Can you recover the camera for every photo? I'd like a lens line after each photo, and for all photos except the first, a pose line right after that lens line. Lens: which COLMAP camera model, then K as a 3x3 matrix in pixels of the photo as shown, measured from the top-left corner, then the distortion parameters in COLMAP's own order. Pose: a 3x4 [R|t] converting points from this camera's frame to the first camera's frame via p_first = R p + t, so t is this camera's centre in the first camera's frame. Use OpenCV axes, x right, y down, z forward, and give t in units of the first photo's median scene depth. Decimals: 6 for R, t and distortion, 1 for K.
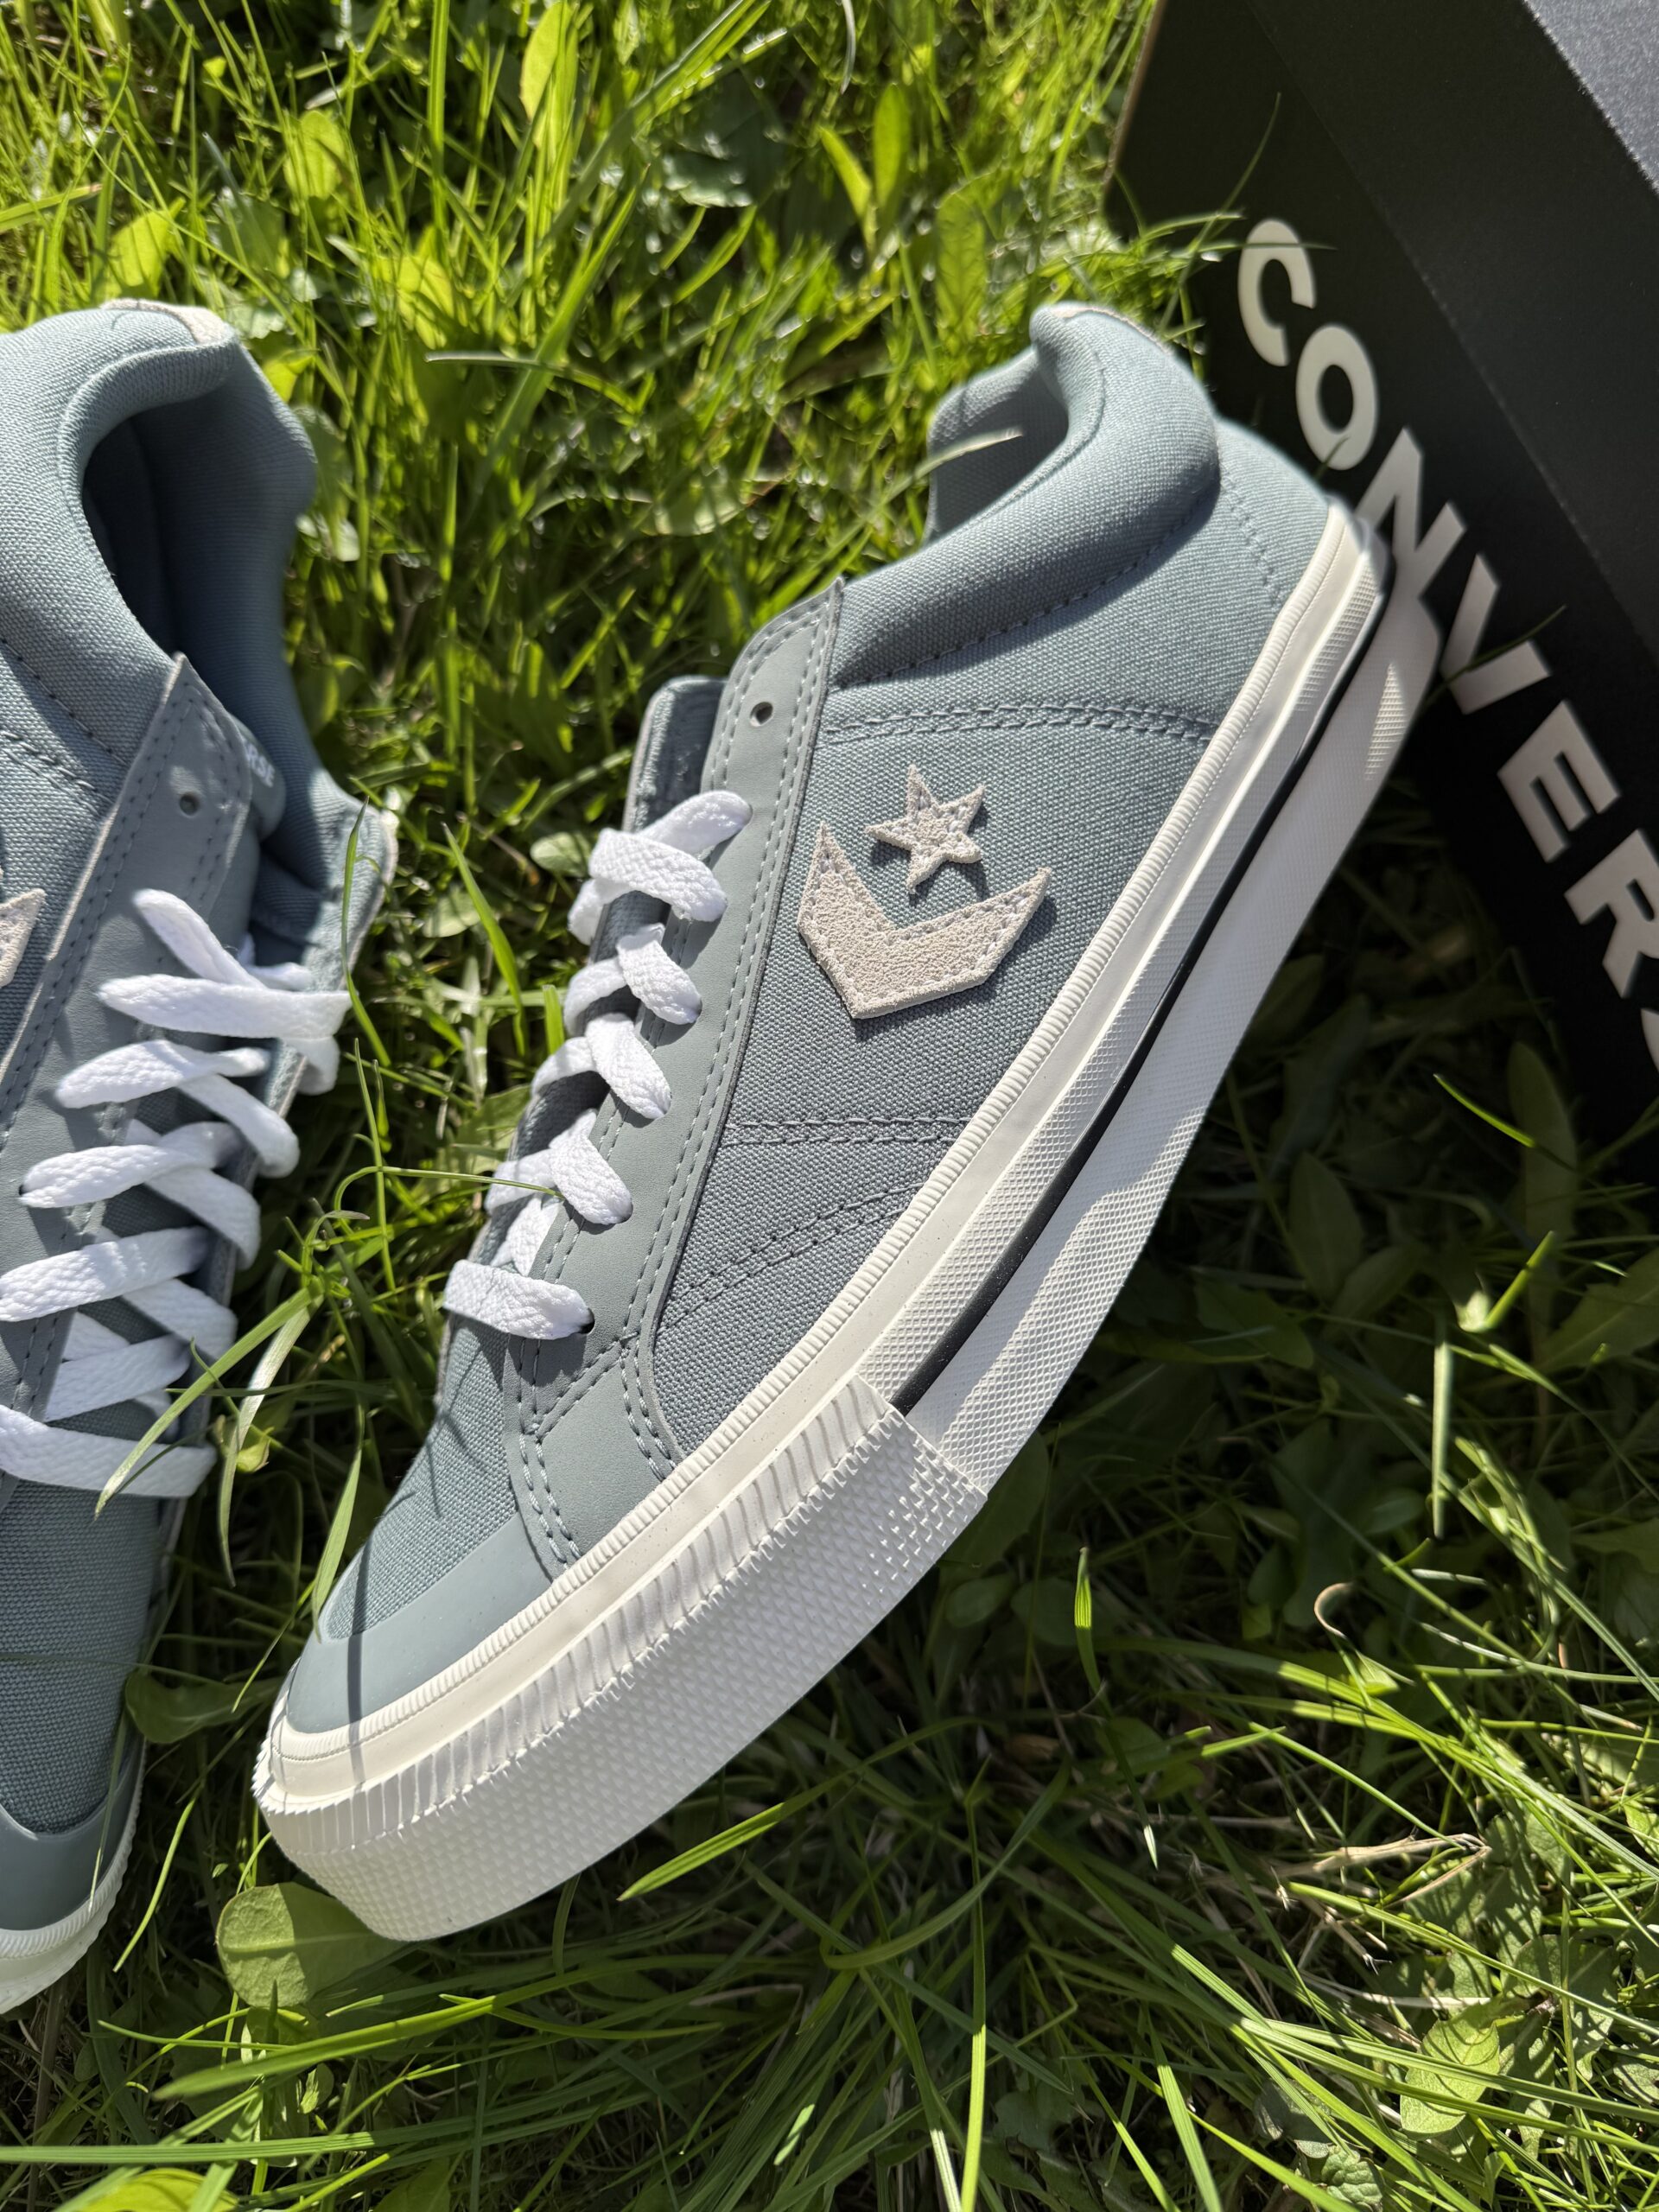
lens RADIAL K [[1590.1, 0, 848.7], [0, 1590.1, 1098.9], [0, 0, 1]] dist [0.116718, -0.190530]
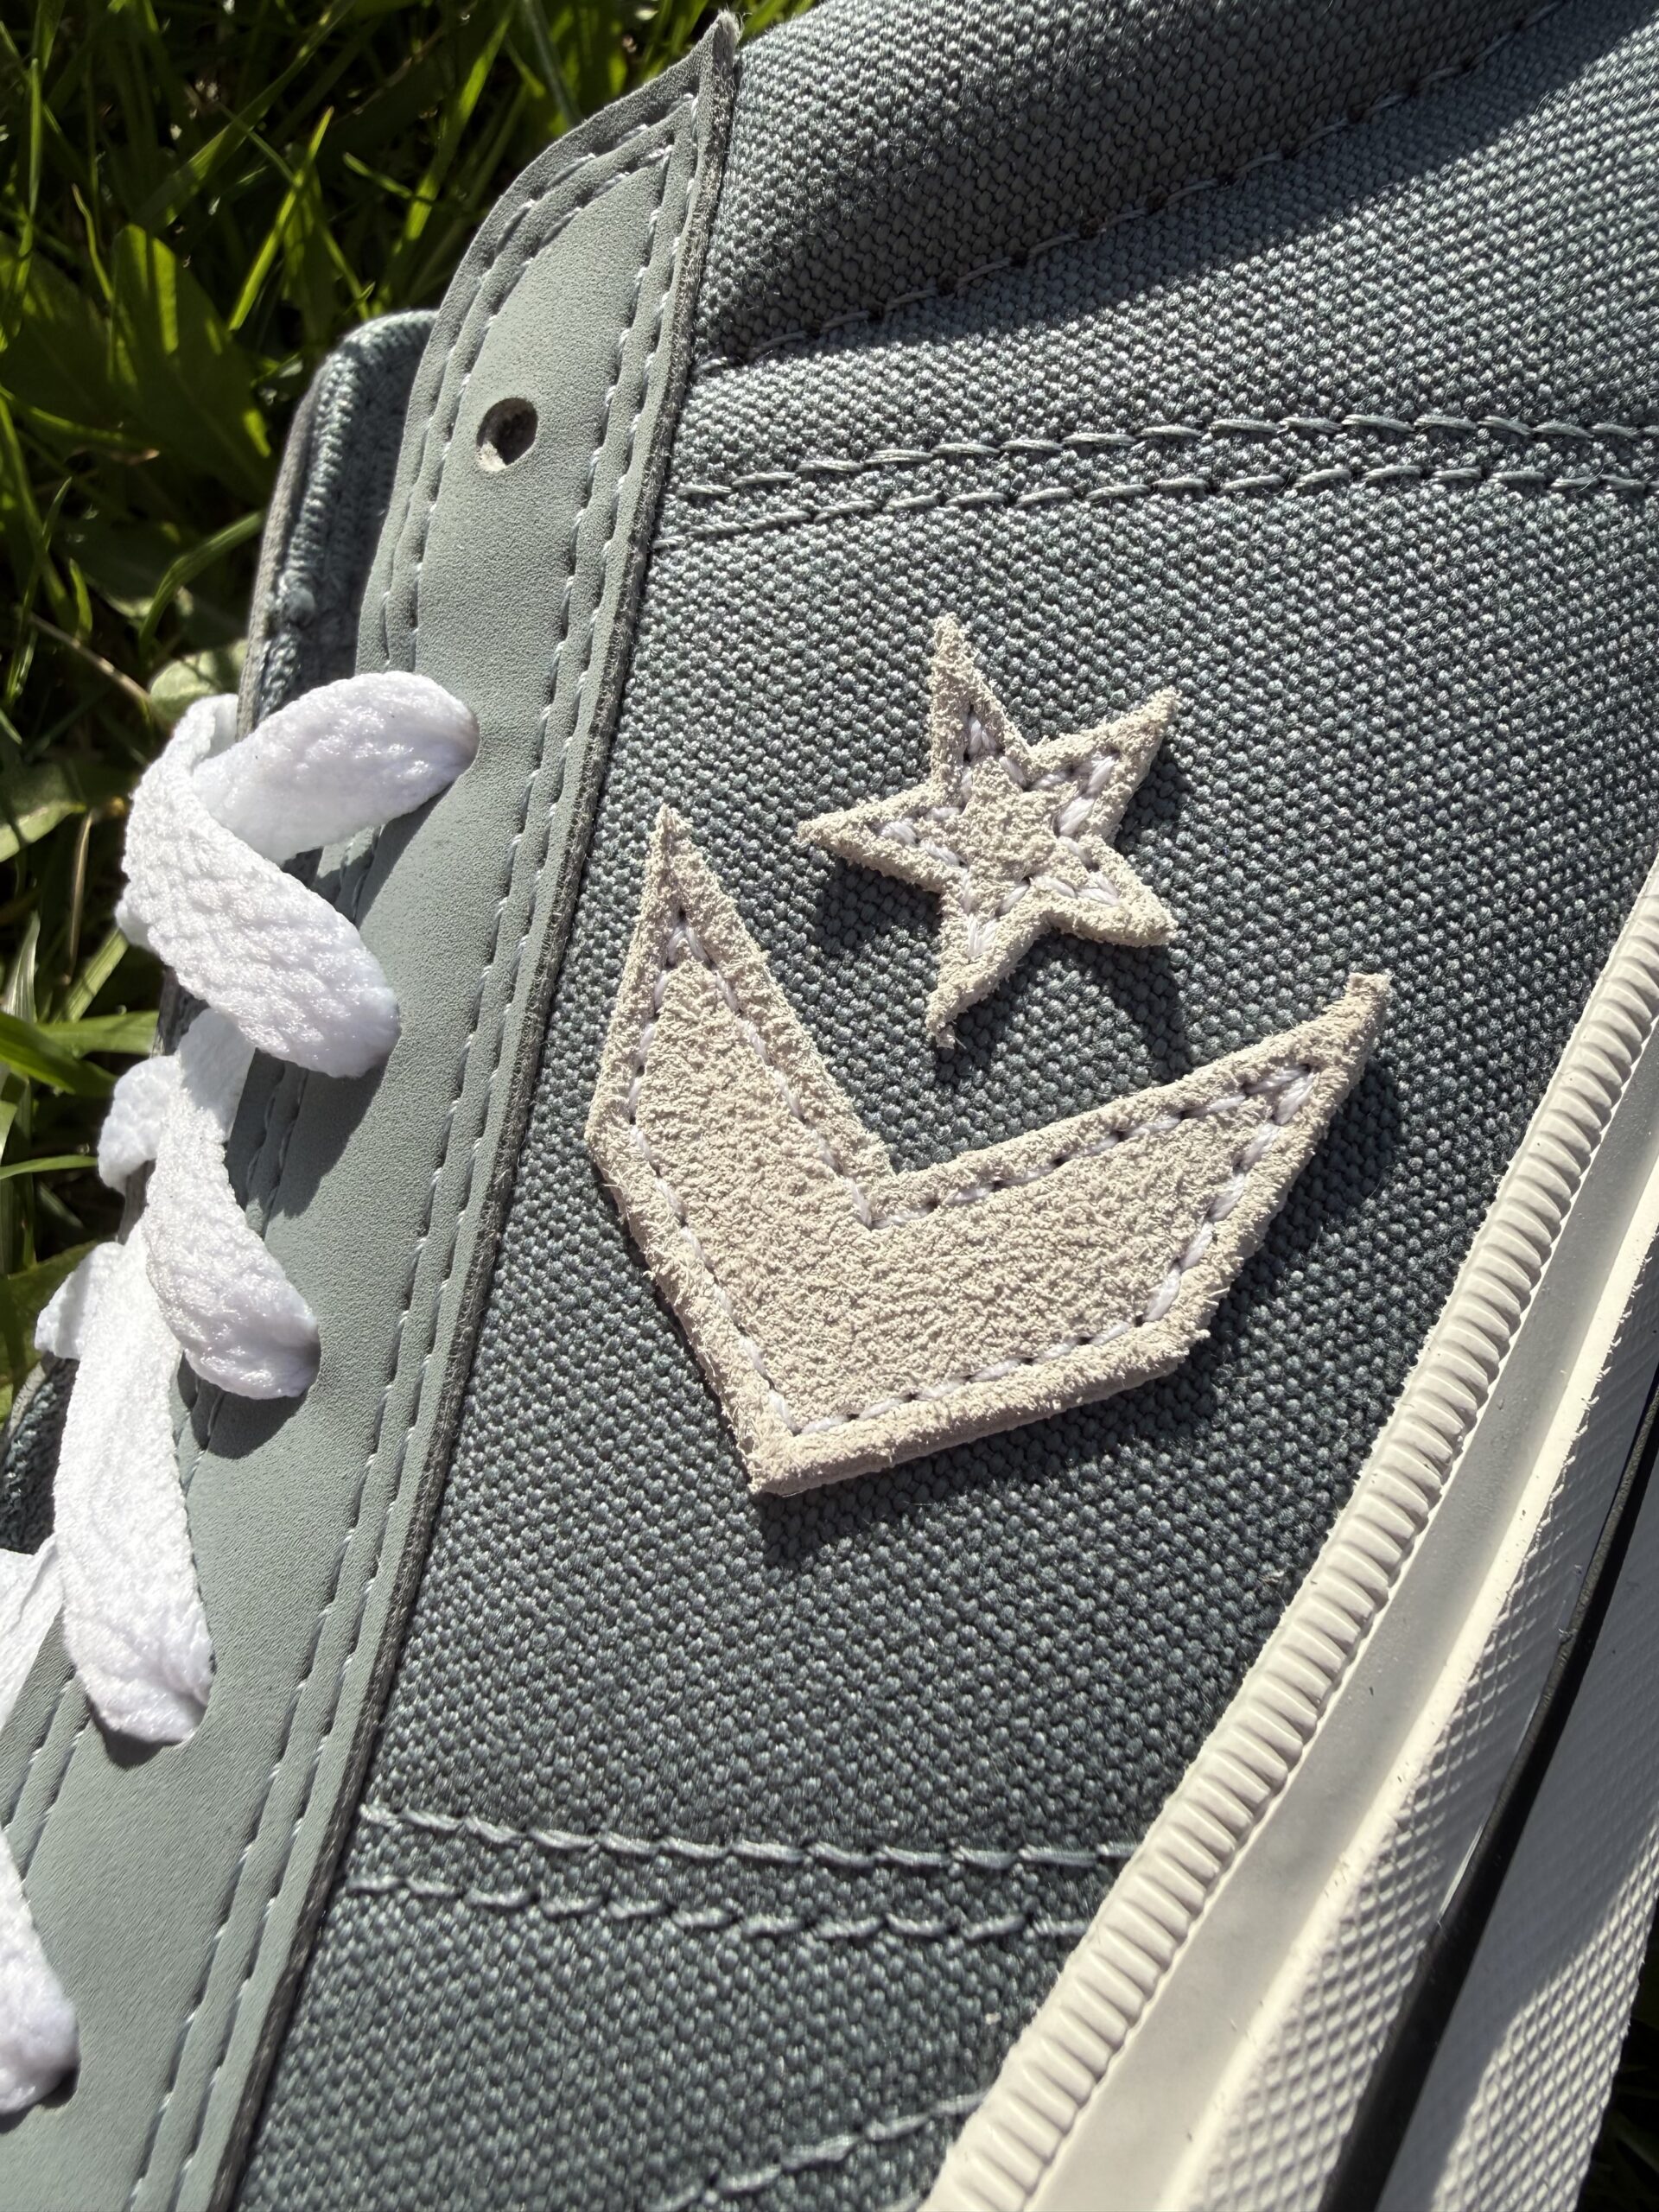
lens RADIAL K [[1607.0, 0, 828.5], [0, 1607.0, 986.7], [0, 0, 1]] dist [-0.004178, -0.003900]
pose [[0.999925, -0.001748, -0.012094, 0.020384], [0.003722, 0.986258, 0.165171, -0.191484], [0.011639, -0.165203, 0.986191, 0.677936]]
